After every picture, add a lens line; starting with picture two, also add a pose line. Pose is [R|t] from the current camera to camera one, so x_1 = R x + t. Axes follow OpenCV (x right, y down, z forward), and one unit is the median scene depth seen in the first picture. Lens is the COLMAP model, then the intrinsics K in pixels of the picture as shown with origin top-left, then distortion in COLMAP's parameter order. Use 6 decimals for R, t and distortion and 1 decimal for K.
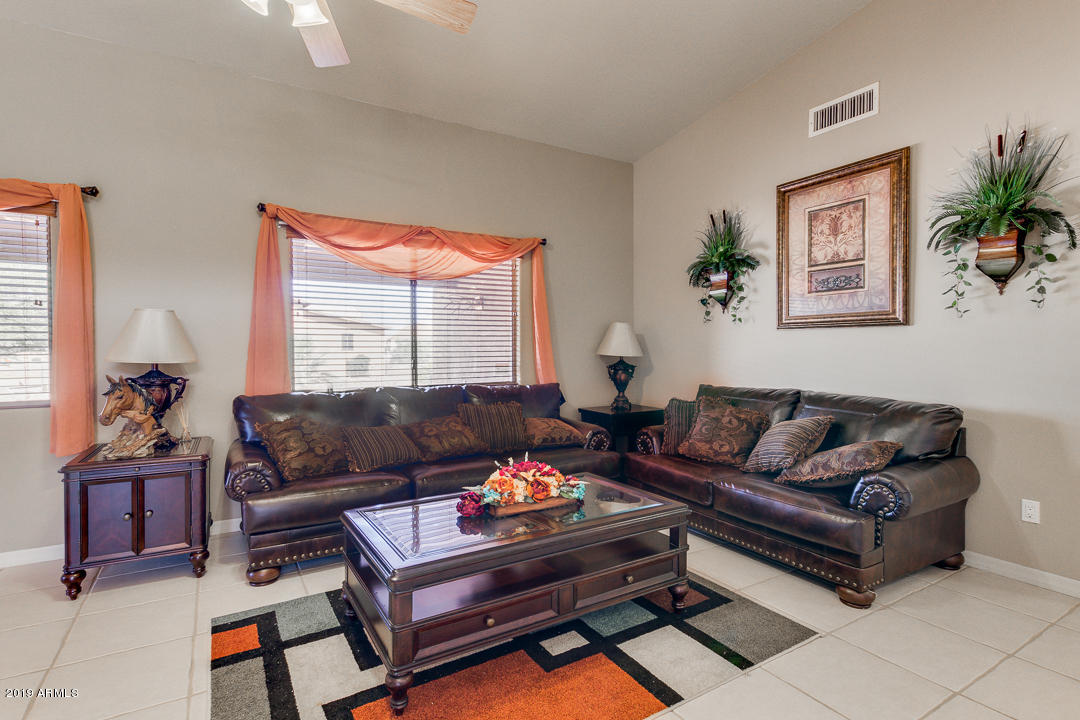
lens RADIAL K [[521.6, 0, 532.8], [0, 521.6, 361.1], [0, 0, 1]] dist [-0.001671, 0.000385]
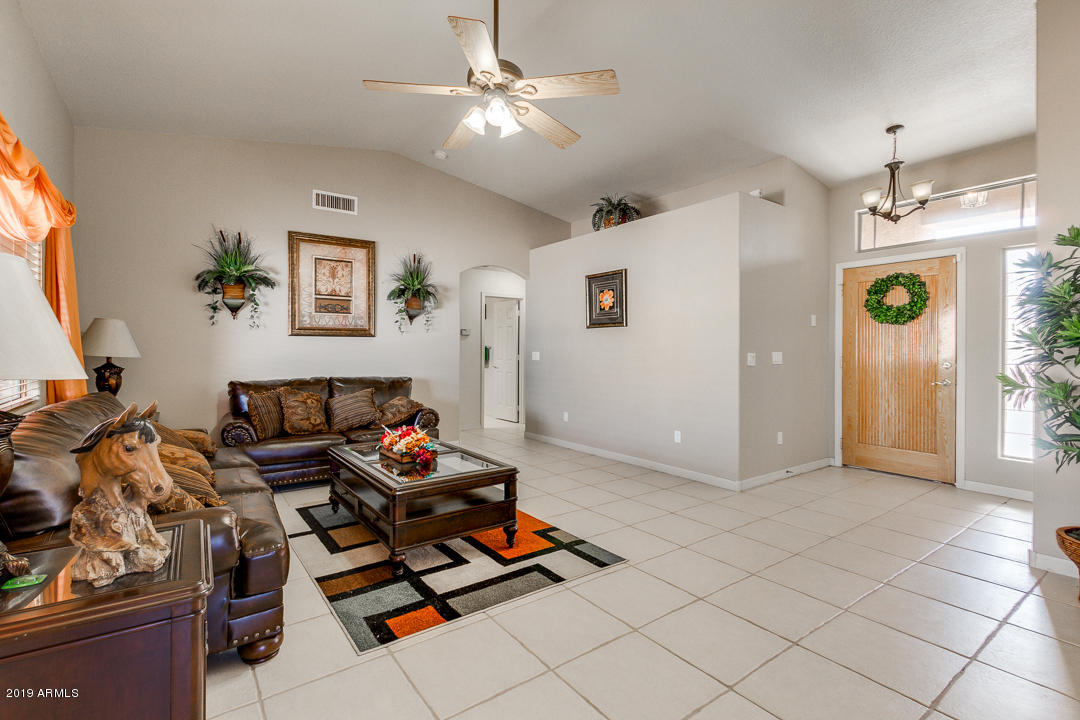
lens RADIAL K [[521.6, 0, 535.6], [0, 521.6, 355.5], [0, 0, 1]] dist [-0.001671, 0.000385]
pose [[-0.084784, -0.013214, 0.996312, -1.061690], [0.022353, 0.999635, 0.015160, -0.016115], [-0.996149, 0.023556, -0.084458, 0.526545]]
